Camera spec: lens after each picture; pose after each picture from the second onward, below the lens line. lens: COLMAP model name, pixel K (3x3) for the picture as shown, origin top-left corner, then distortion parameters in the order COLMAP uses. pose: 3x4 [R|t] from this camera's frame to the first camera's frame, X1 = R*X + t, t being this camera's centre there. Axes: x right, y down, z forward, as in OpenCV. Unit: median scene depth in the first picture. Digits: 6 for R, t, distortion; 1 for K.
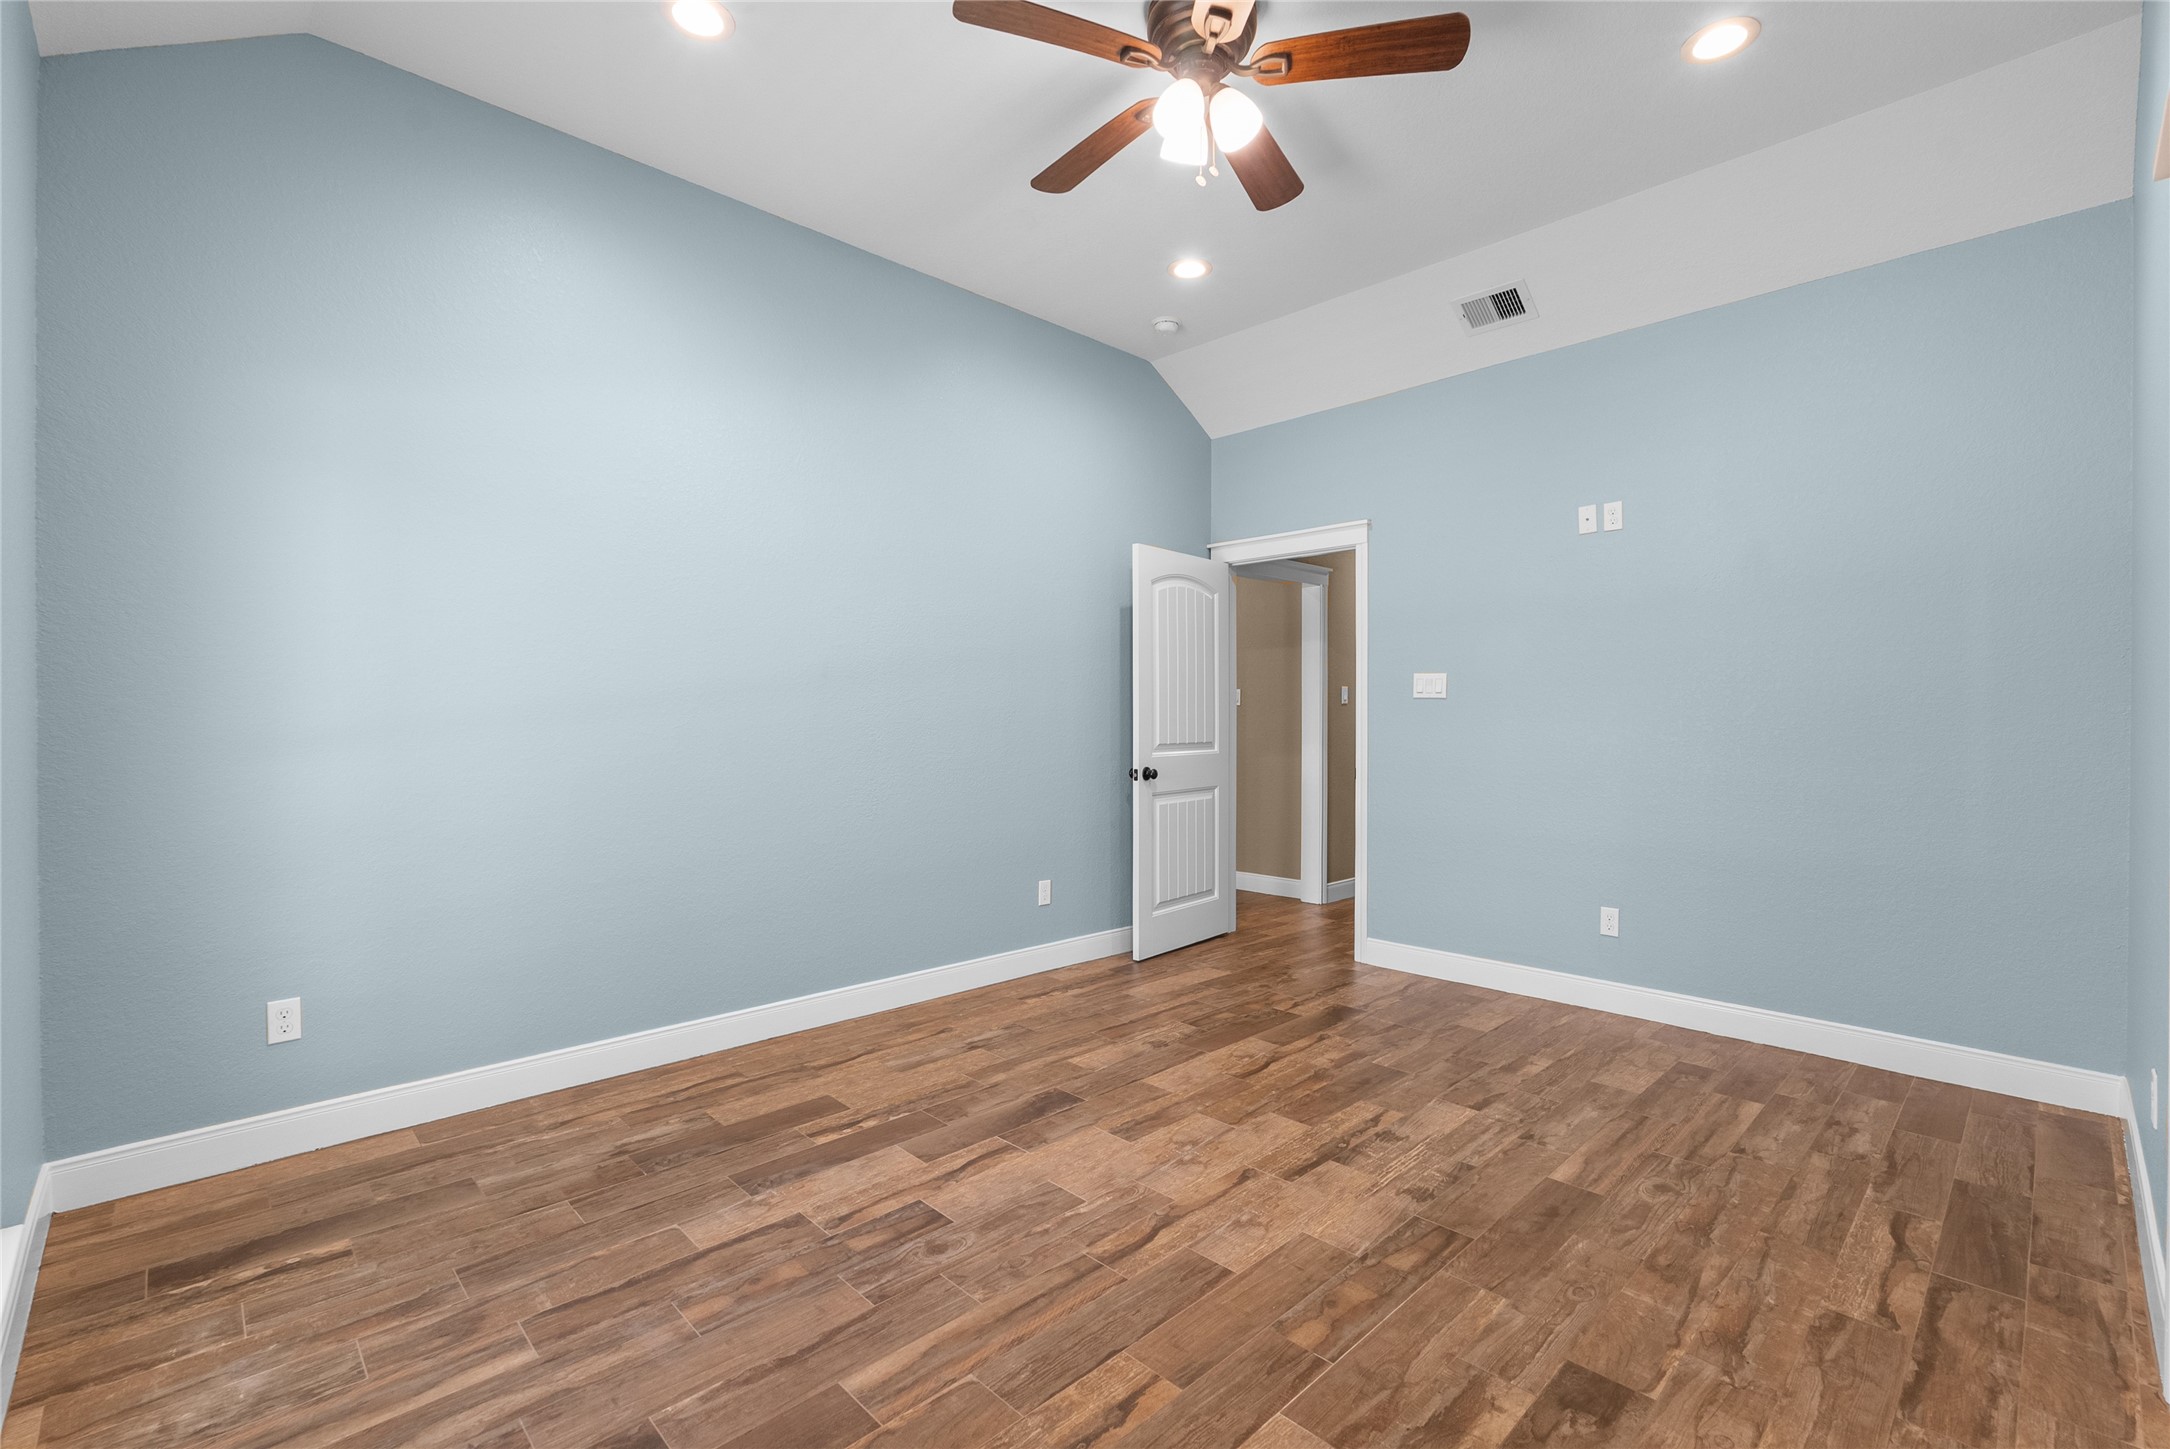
lens RADIAL K [[958.1, 0, 1085.0], [0, 958.1, 724.5], [0, 0, 1]] dist [-0.008744, 0.001214]
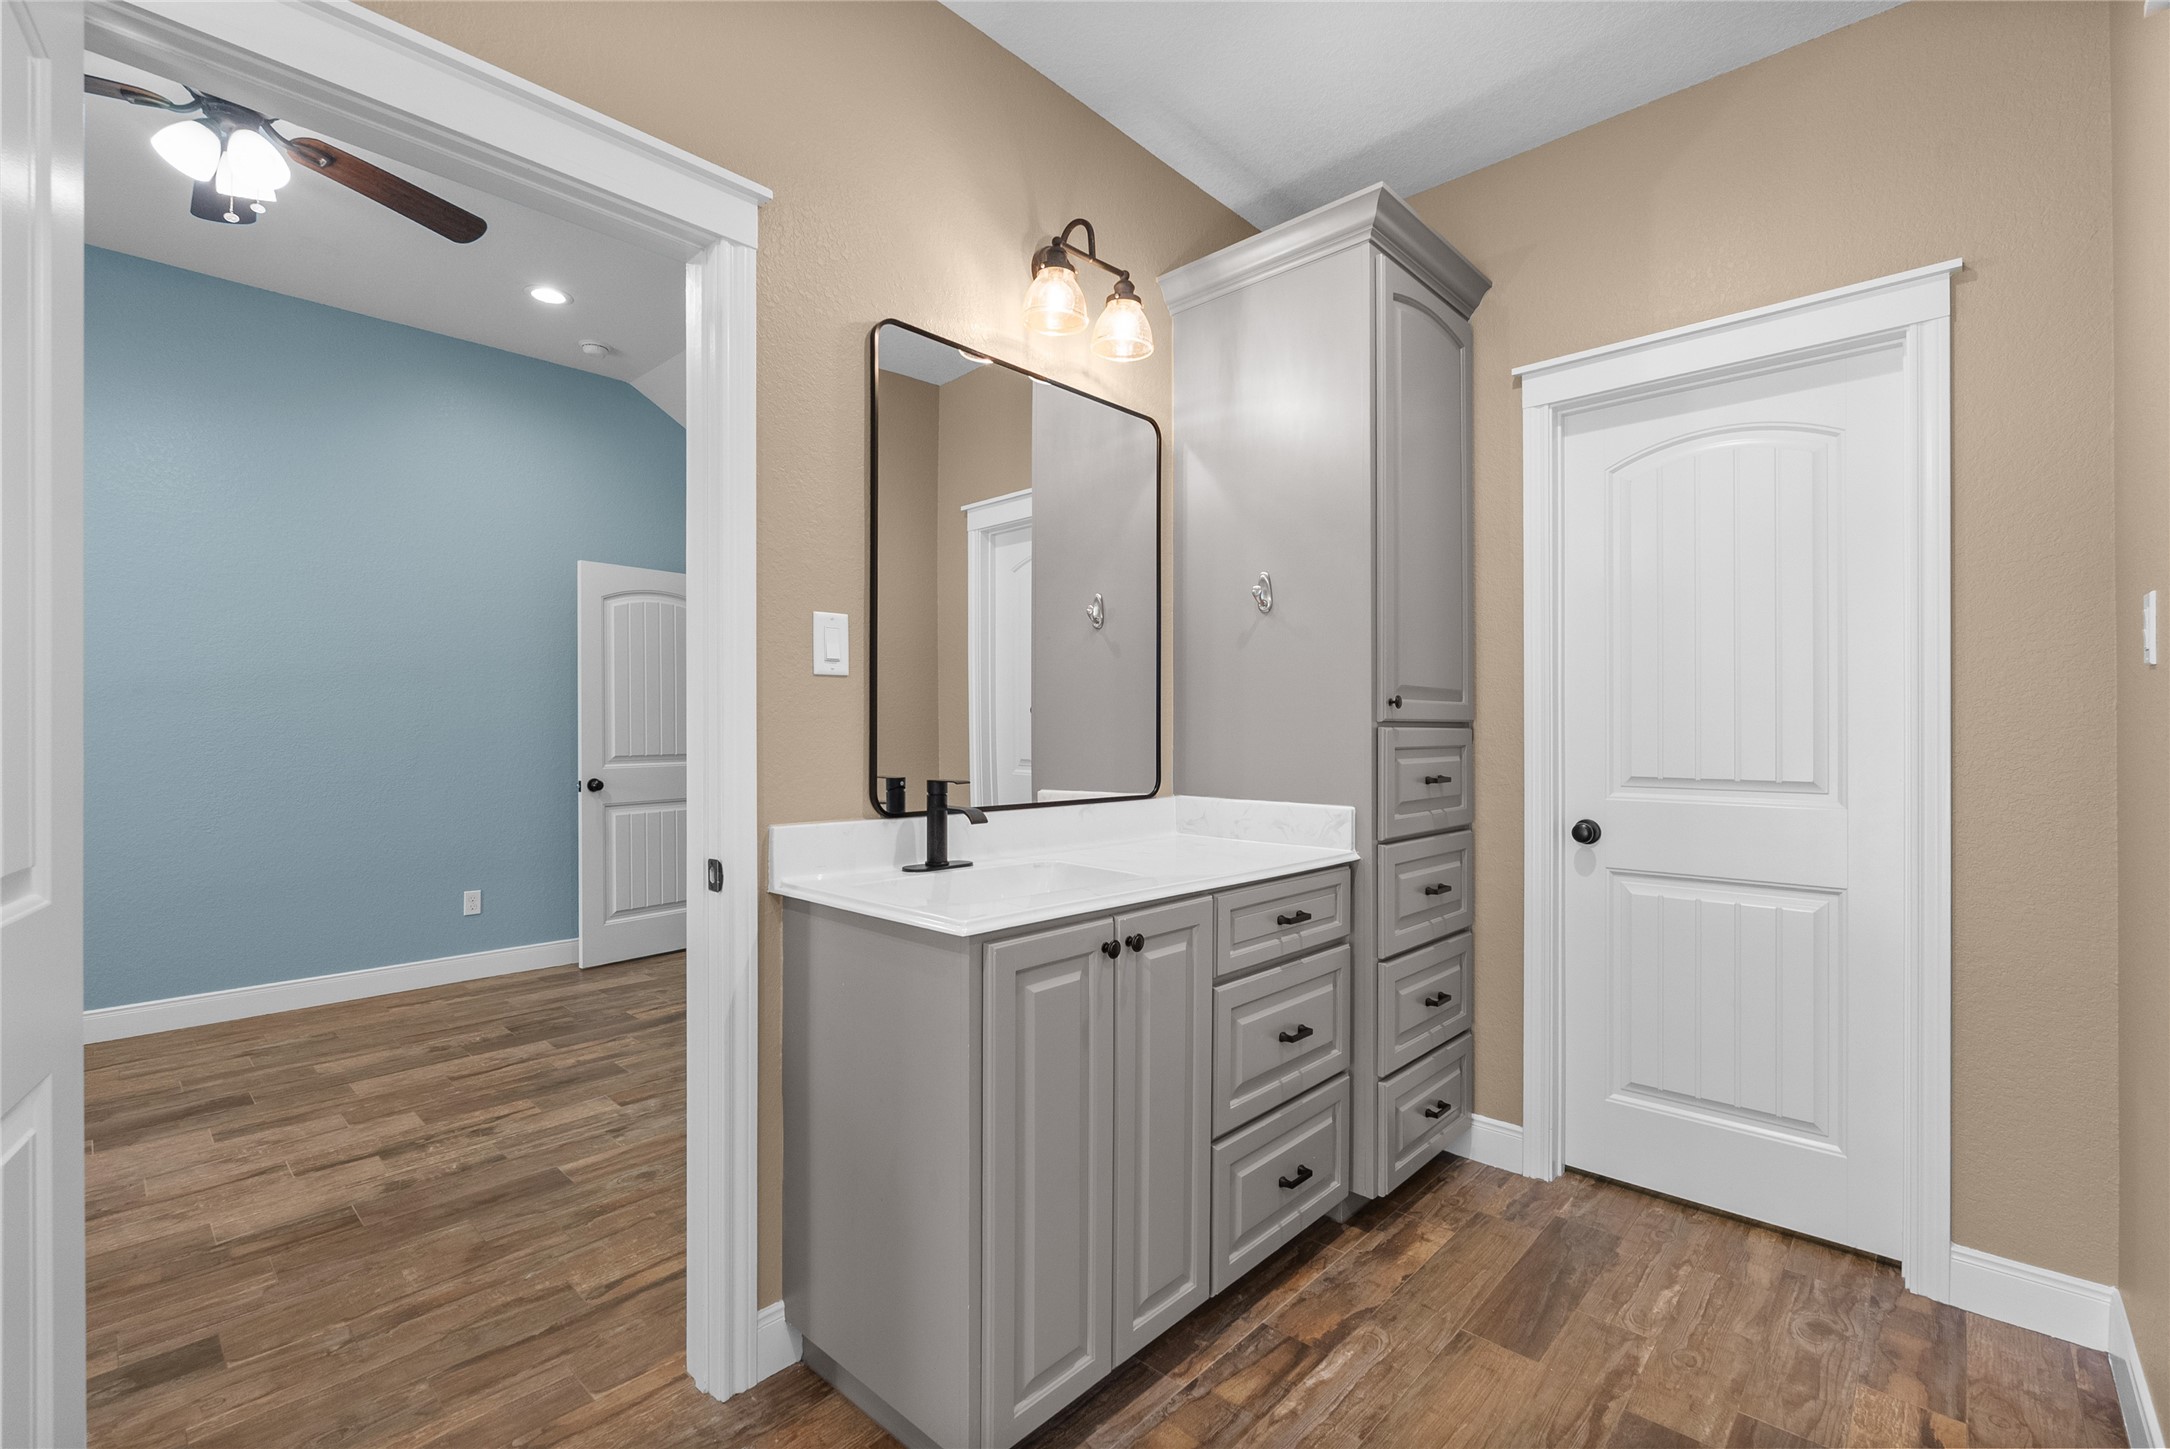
lens RADIAL K [[958.1, 0, 1085.0], [0, 958.1, 724.5], [0, 0, 1]] dist [-0.008744, 0.001214]
pose [[0.998840, -0.004525, 0.047939, 0.896216], [0.005080, 0.999921, -0.011479, 0.002172], [-0.047883, 0.011710, 0.998784, -0.071664]]
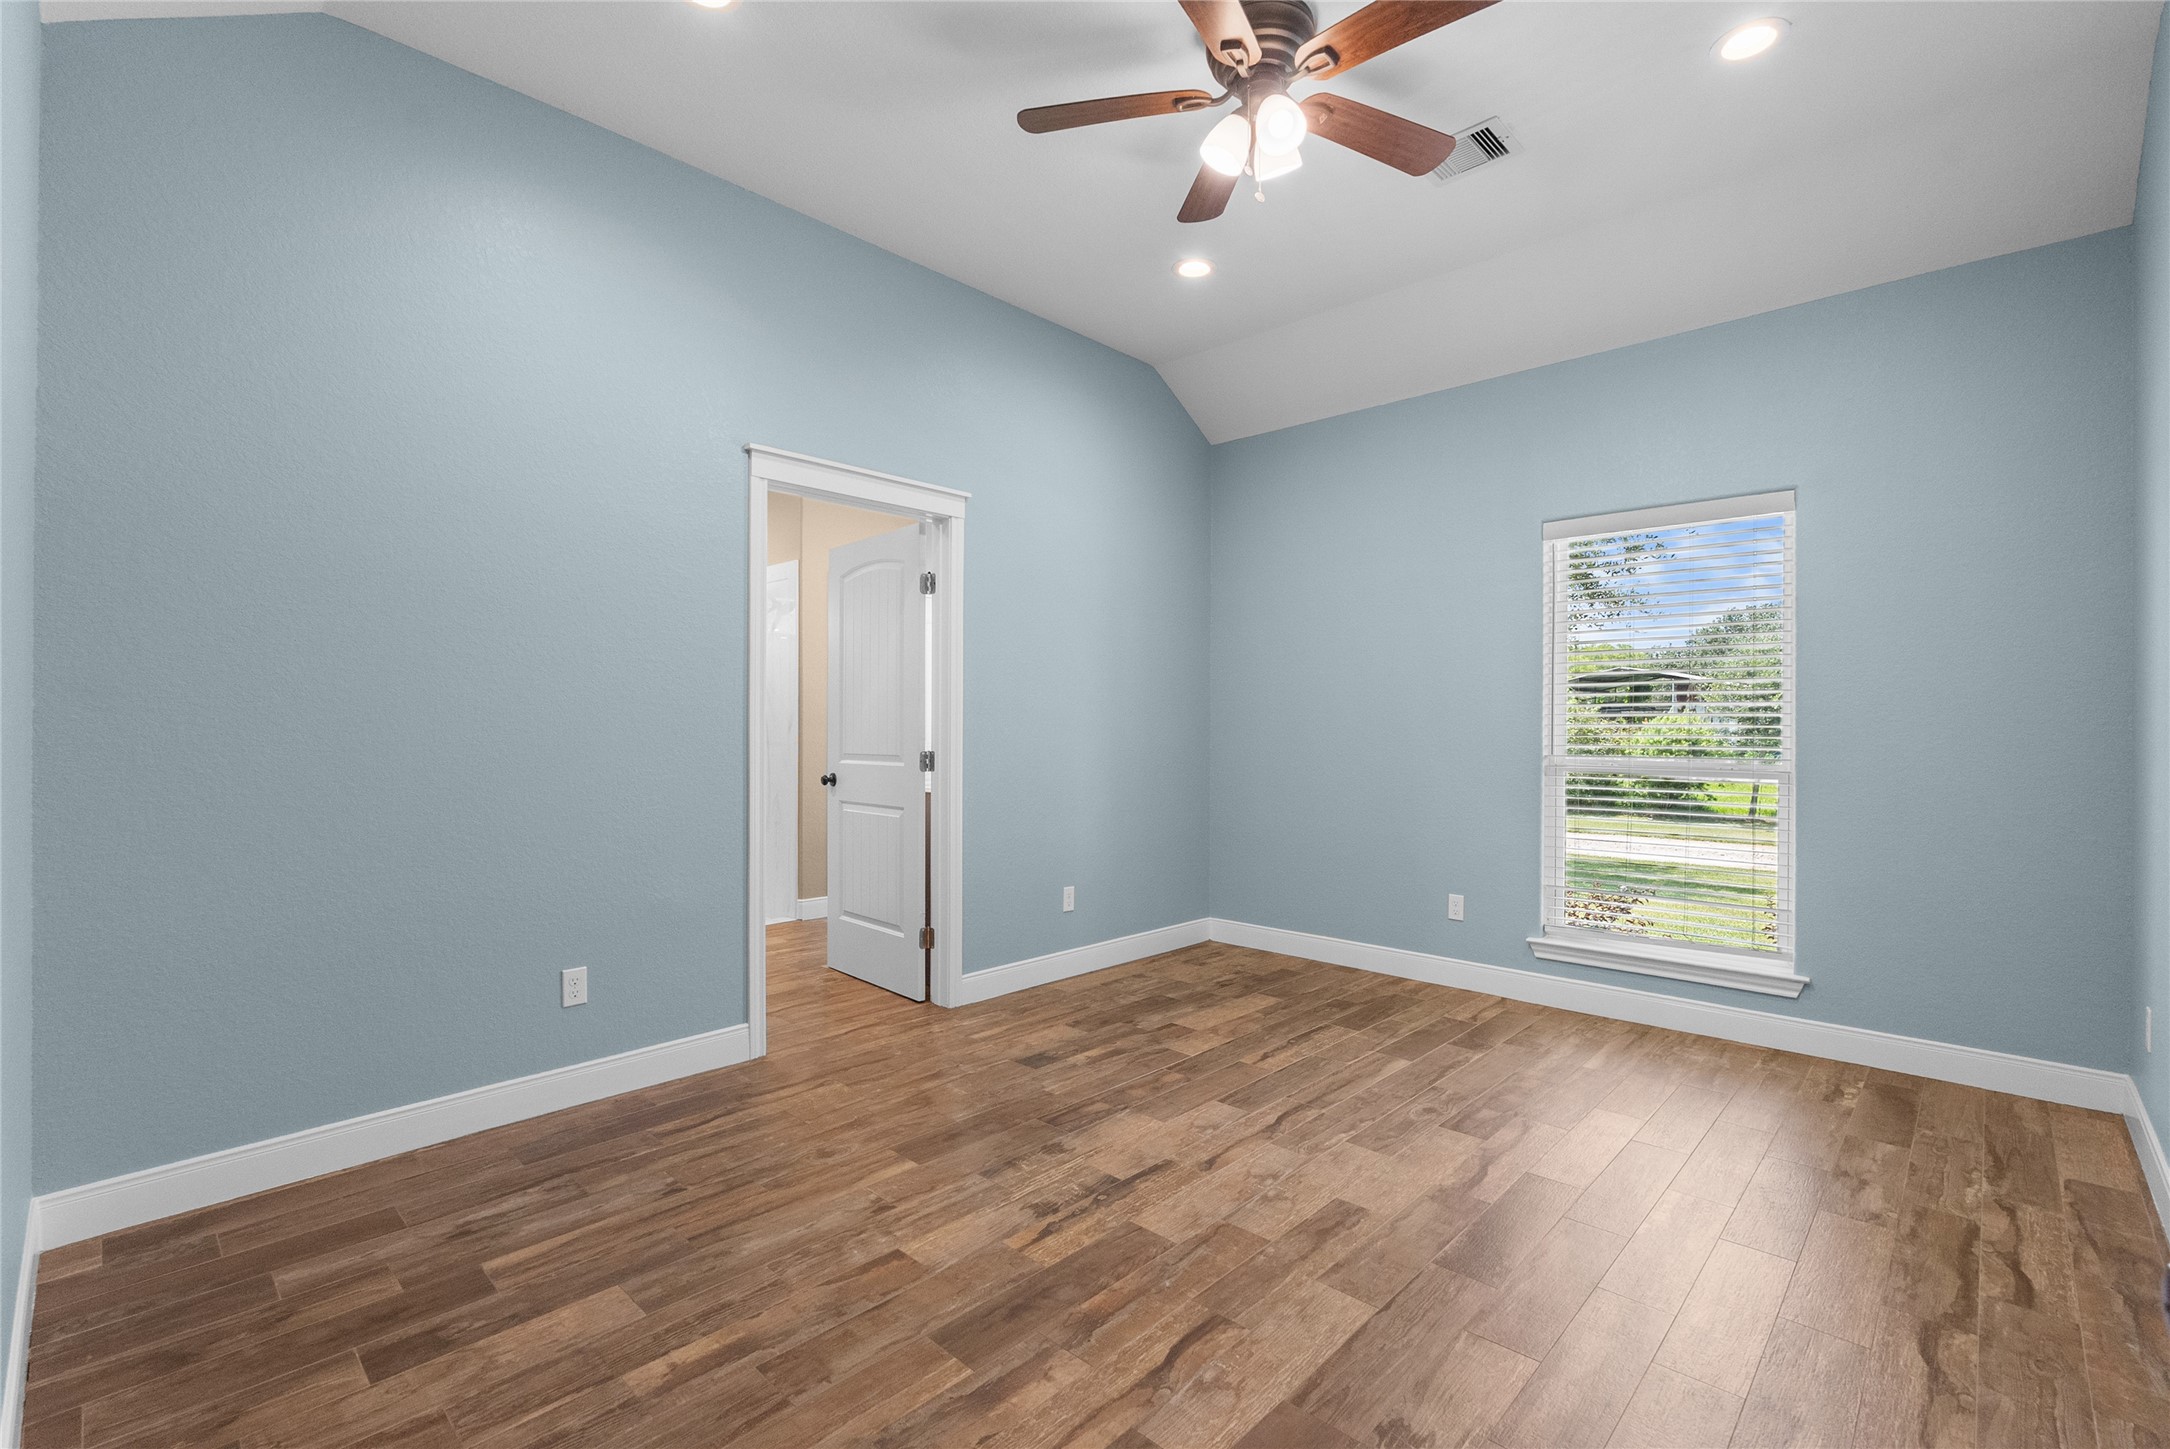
lens RADIAL K [[958.1, 0, 1085.0], [0, 958.1, 724.5], [0, 0, 1]] dist [-0.008744, 0.001214]
pose [[-0.999180, -0.007231, -0.039845, 0.308216], [-0.007430, 0.999961, 0.004837, -0.009645], [0.039809, 0.005129, -0.999194, 1.801784]]
